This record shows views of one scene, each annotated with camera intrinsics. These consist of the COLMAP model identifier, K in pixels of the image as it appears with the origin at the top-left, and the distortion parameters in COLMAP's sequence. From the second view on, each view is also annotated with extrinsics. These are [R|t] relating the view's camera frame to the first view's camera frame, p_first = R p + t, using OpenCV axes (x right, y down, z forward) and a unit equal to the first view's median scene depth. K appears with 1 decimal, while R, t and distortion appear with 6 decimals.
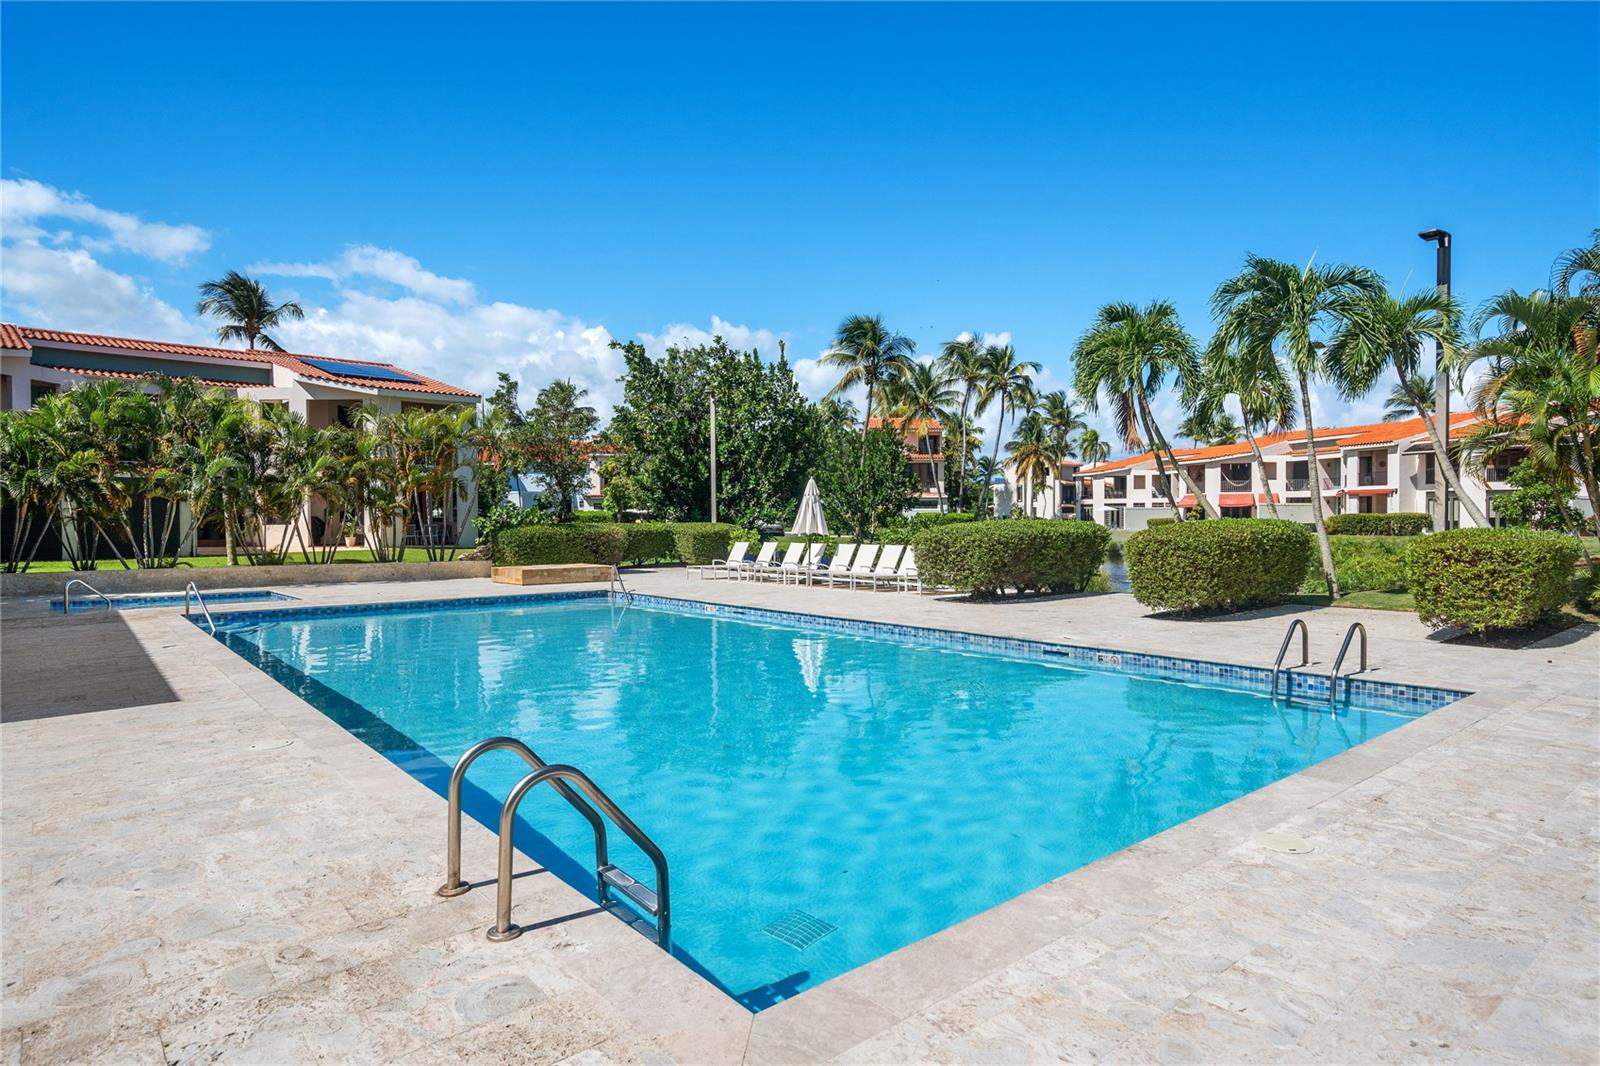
lens RADIAL K [[889.5, 0, 800.0], [0, 889.5, 533.0], [0, 0, 1]] dist [0.000656, 0.001563]
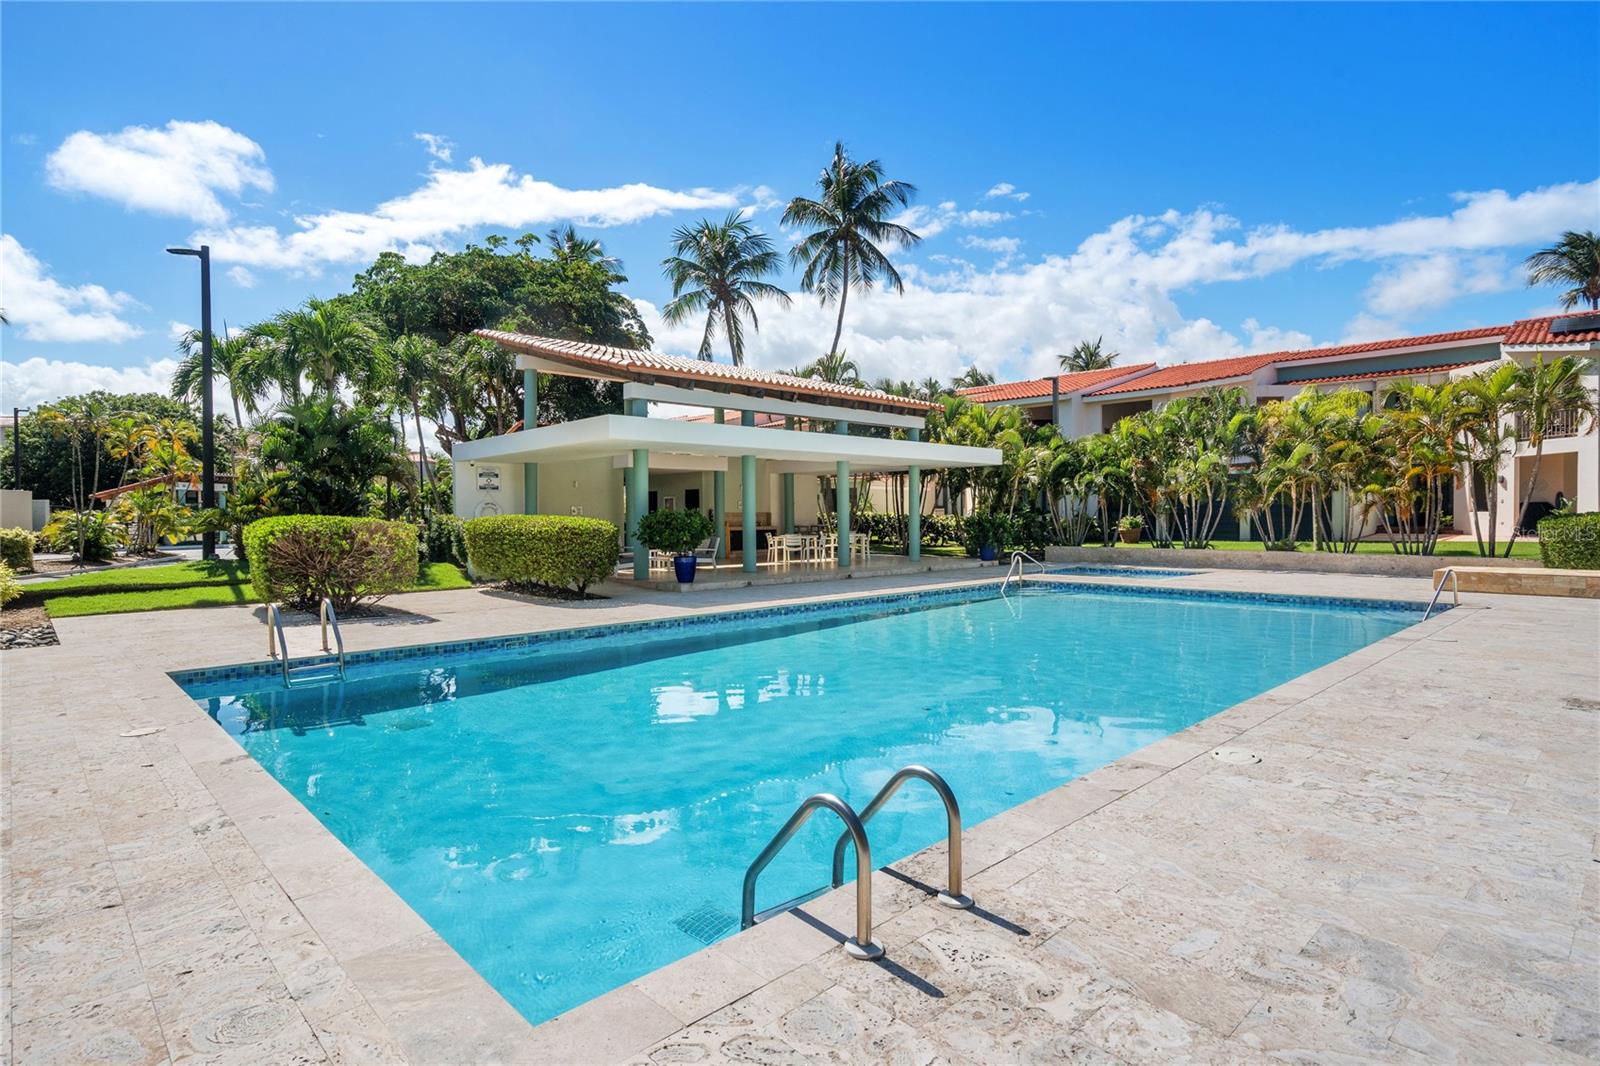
lens RADIAL K [[837.3, 0, 800.0], [0, 837.3, 533.0], [0, 0, 1]] dist [0.002990, 0.000236]
pose [[0.069371, 0.024190, -0.997298, 0.165237], [-0.006211, 0.999697, 0.023816, -0.002681], [0.997572, 0.004543, 0.069501, 0.165023]]
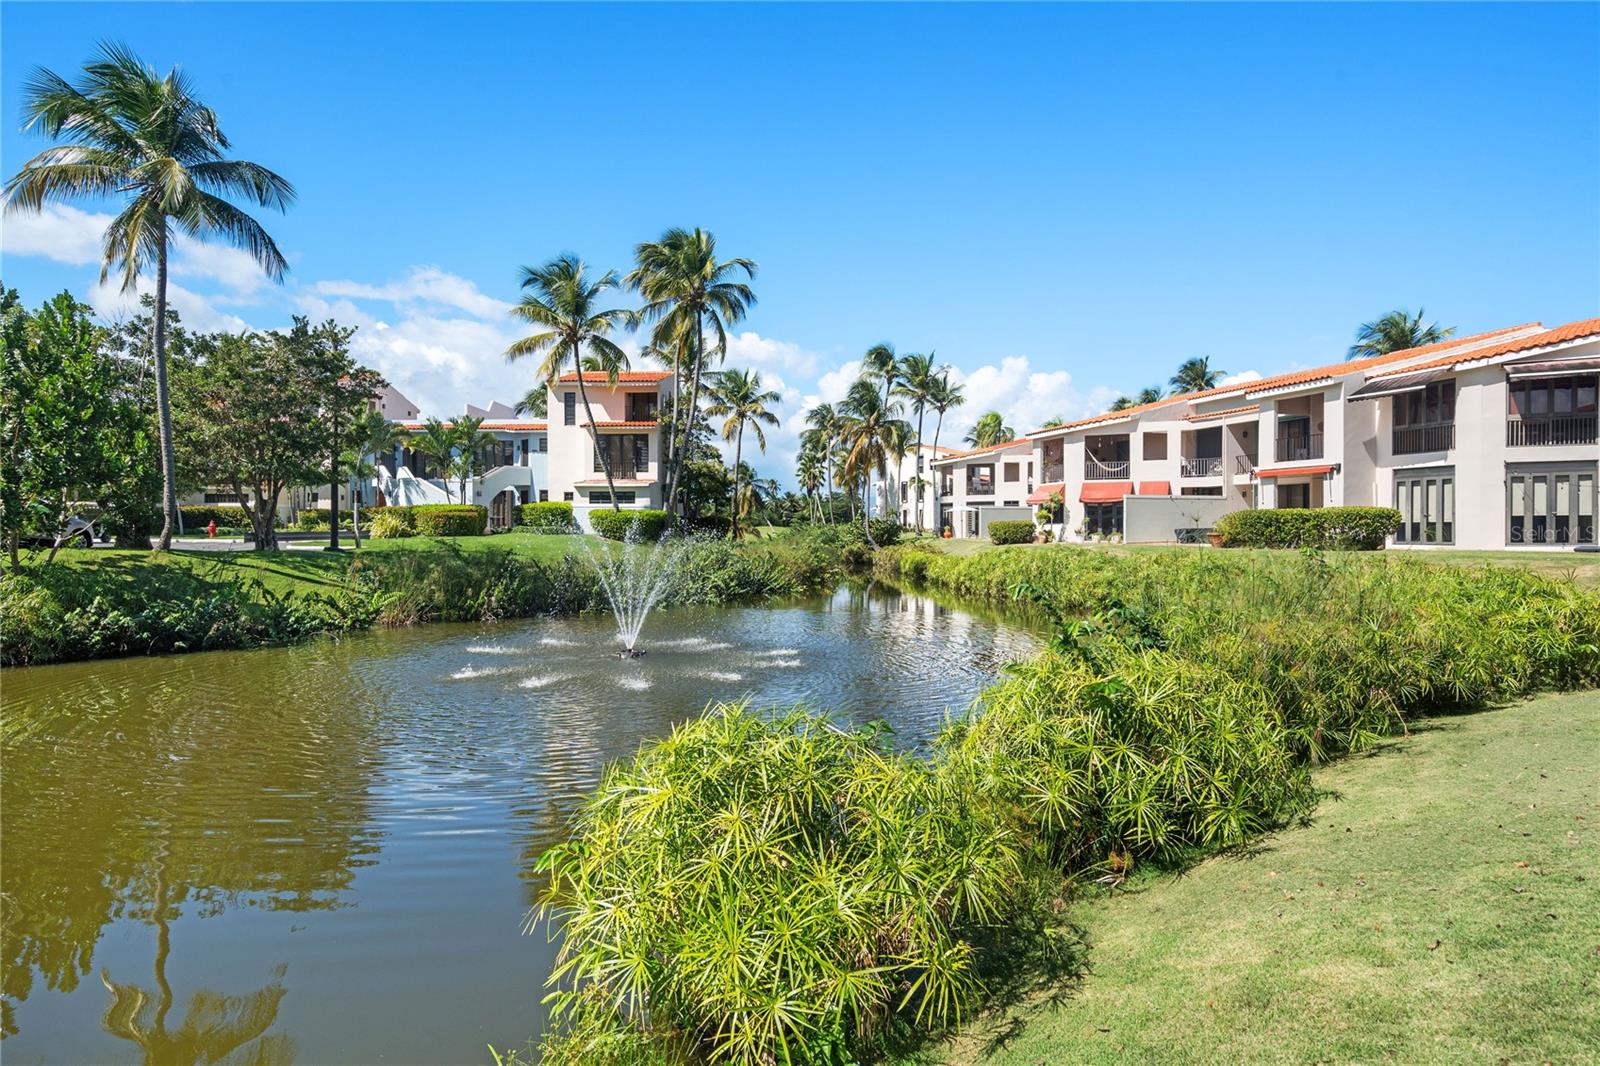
lens RADIAL K [[871.7, 0, 800.0], [0, 871.7, 533.0], [0, 0, 1]] dist [-0.000237, 0.000235]
pose [[0.999872, 0.003167, -0.015692, 0.452895], [-0.003308, 0.999954, -0.009006, -0.001837], [0.015663, 0.009057, 0.999836, 0.598529]]
